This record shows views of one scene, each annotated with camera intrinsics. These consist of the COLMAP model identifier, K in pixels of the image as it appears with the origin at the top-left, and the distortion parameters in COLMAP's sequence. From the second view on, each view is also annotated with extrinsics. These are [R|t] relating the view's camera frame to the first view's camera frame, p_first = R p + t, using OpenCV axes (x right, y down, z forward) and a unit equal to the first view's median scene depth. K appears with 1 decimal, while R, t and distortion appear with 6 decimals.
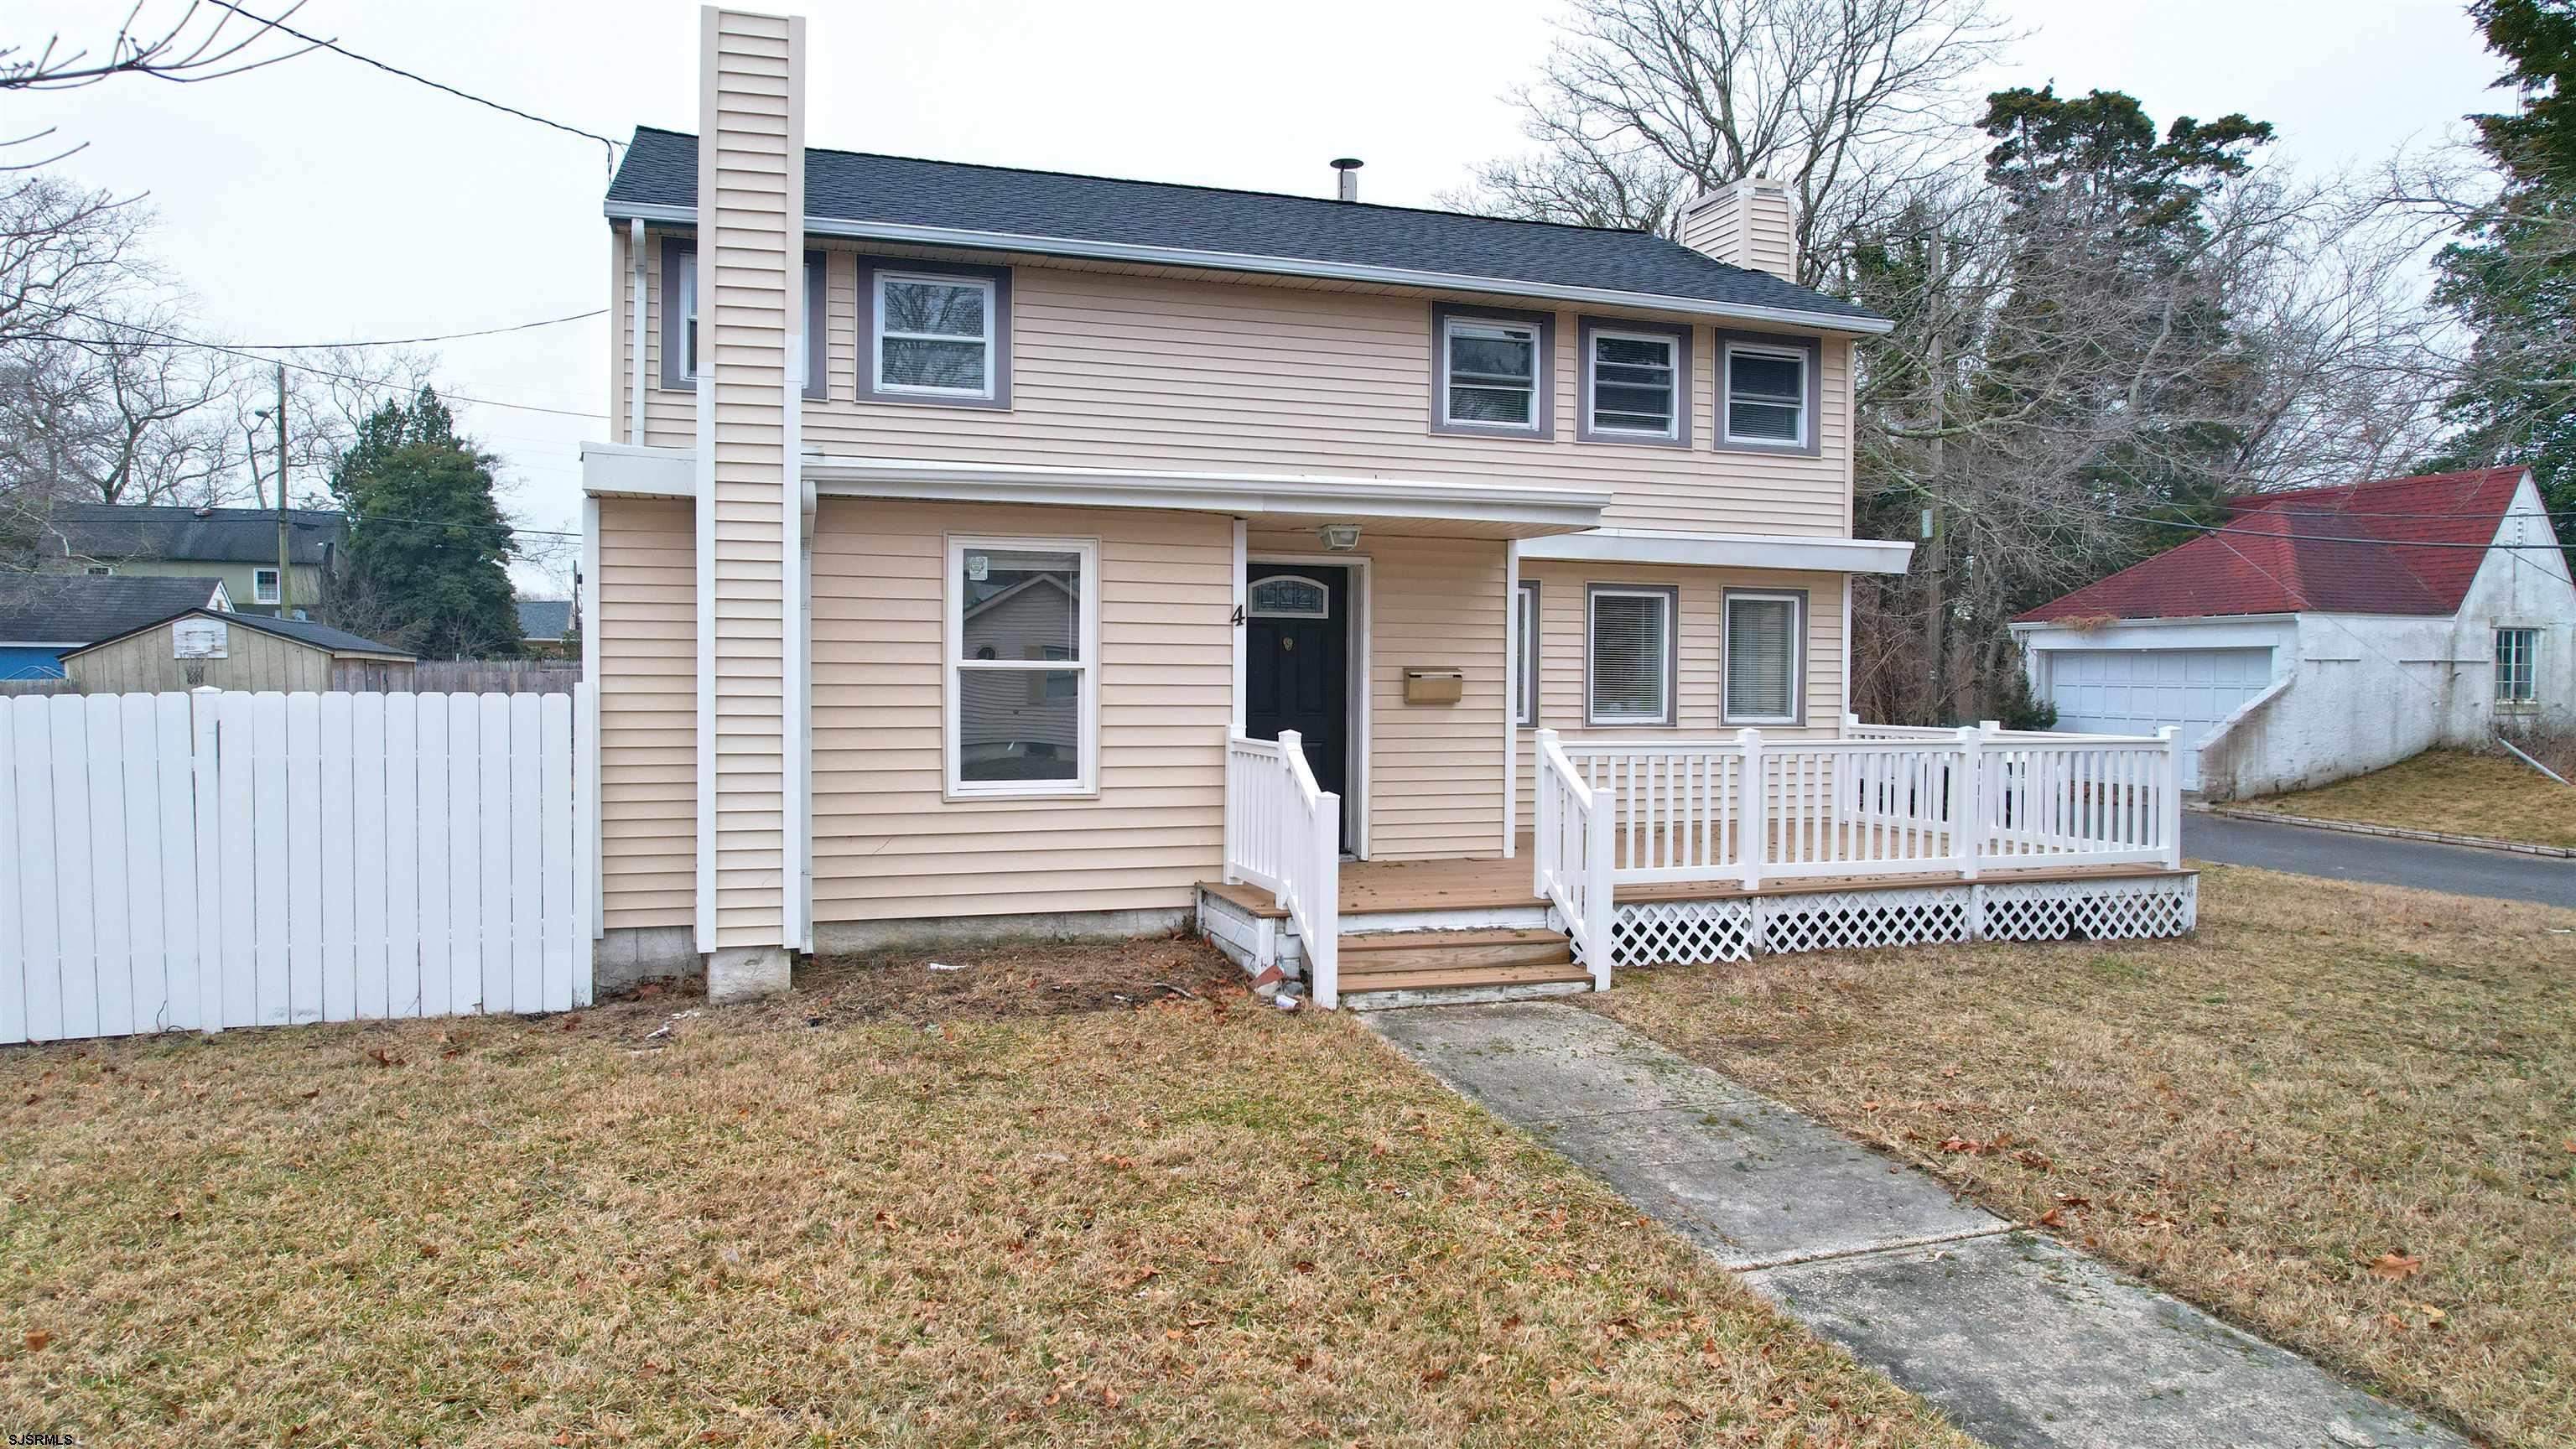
lens RADIAL K [[1658.9, 0, 1288.0], [0, 1658.9, 724.5], [0, 0, 1]] dist [-0.075148, 0.064814]
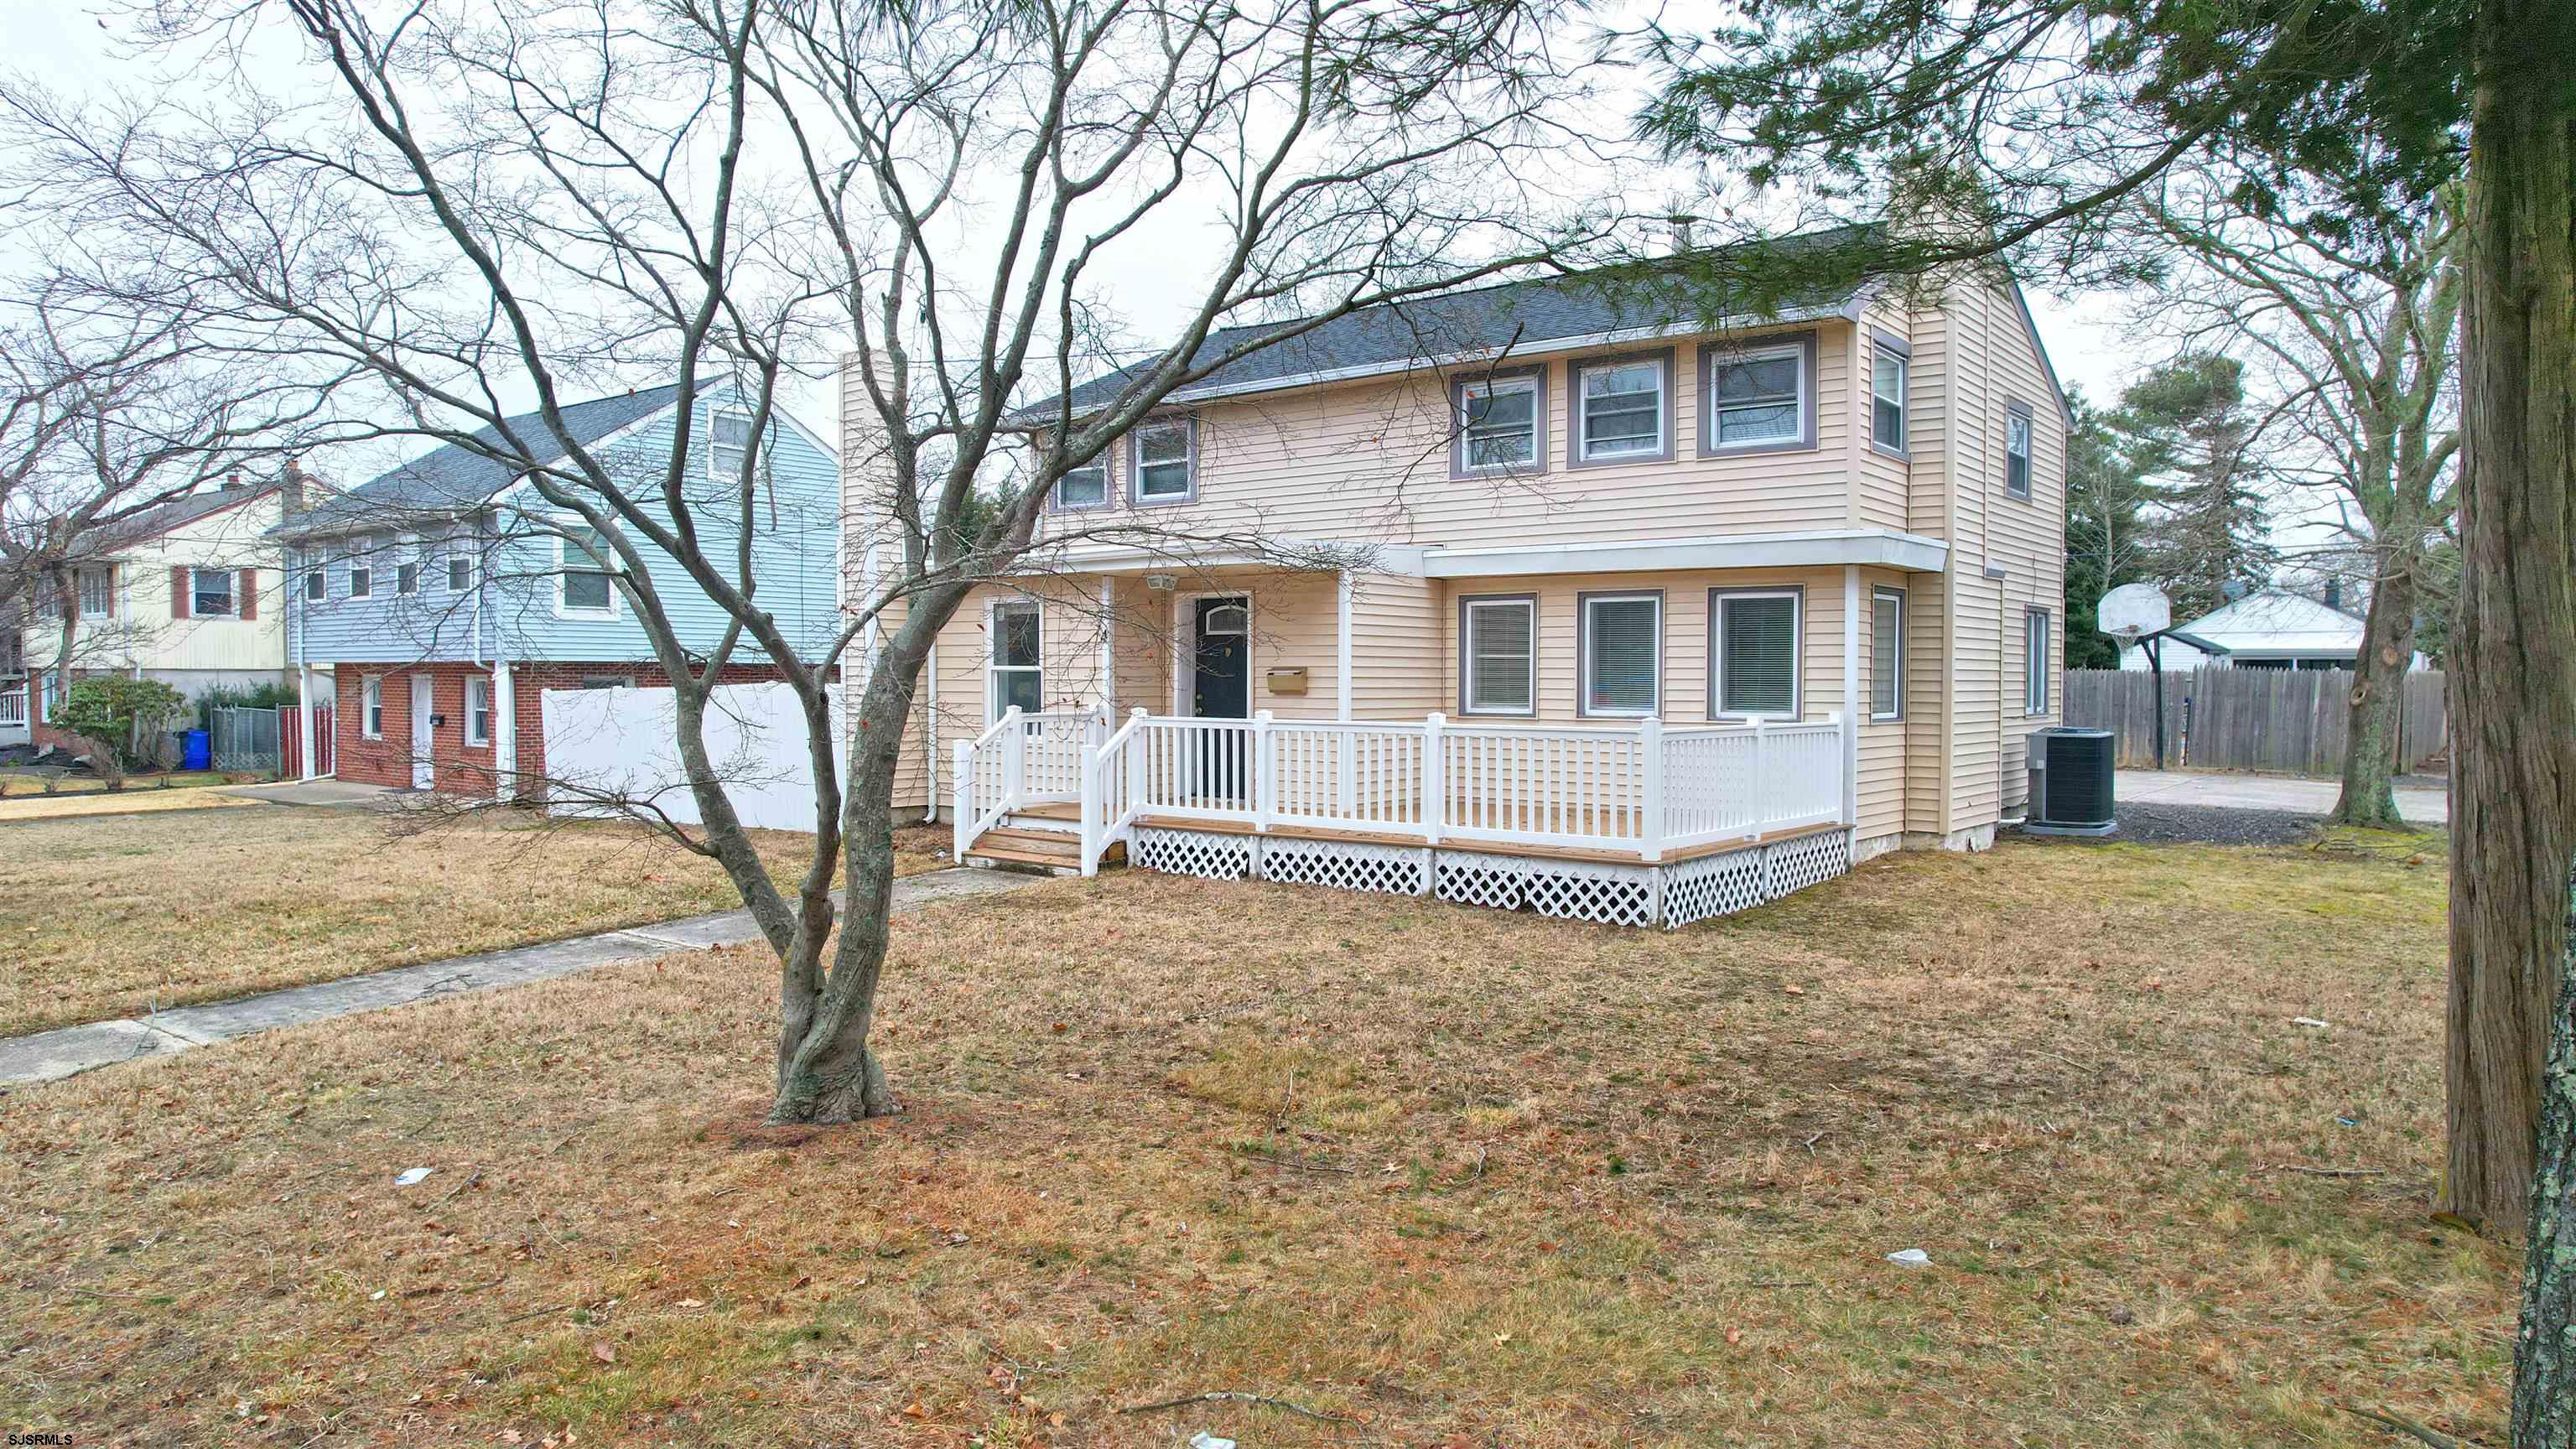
lens RADIAL K [[1658.9, 0, 1288.0], [0, 1658.9, 724.5], [0, 0, 1]] dist [-0.075148, 0.064814]
pose [[0.535639, 0.018700, -0.844240, 1.327850], [-0.025901, 0.999648, 0.005709, 0.005796], [0.844050, 0.018809, 0.535935, 0.281154]]
